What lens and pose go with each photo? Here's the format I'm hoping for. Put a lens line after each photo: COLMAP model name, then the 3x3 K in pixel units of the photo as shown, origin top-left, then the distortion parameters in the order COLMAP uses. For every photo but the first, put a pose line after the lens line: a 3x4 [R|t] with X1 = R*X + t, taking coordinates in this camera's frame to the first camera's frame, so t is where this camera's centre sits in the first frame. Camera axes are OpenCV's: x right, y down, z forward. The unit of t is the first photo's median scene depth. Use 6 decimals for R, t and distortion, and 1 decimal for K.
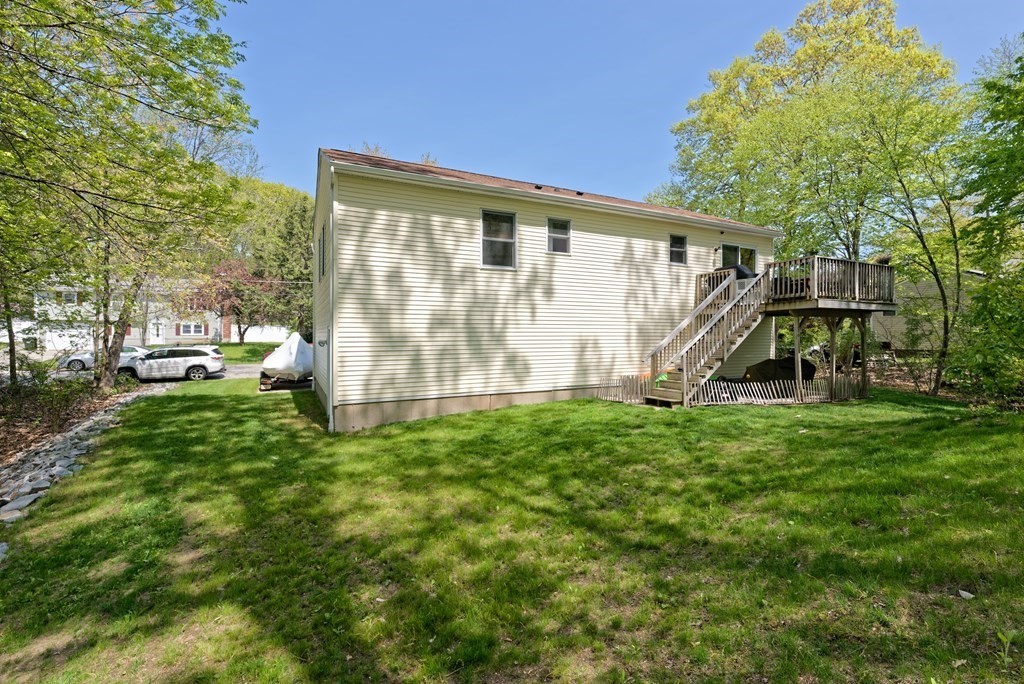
lens RADIAL K [[450.9, 0, 525.9], [0, 450.9, 331.7], [0, 0, 1]] dist [-0.000209, 0.000077]
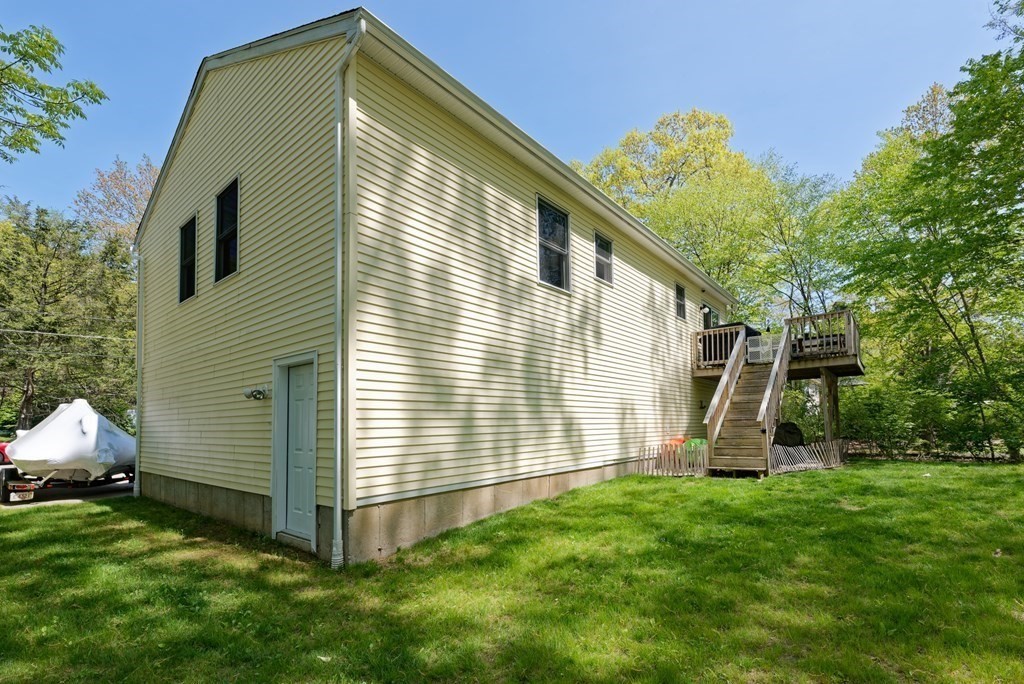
lens RADIAL K [[455.3, 0, 515.6], [0, 455.3, 402.3], [0, 0, 1]] dist [0.002414, 0.000233]
pose [[0.916801, 0.008024, 0.399263, -0.393541], [0.010008, 0.999022, -0.043058, 0.061545], [-0.399219, 0.043472, 0.915825, 0.410635]]
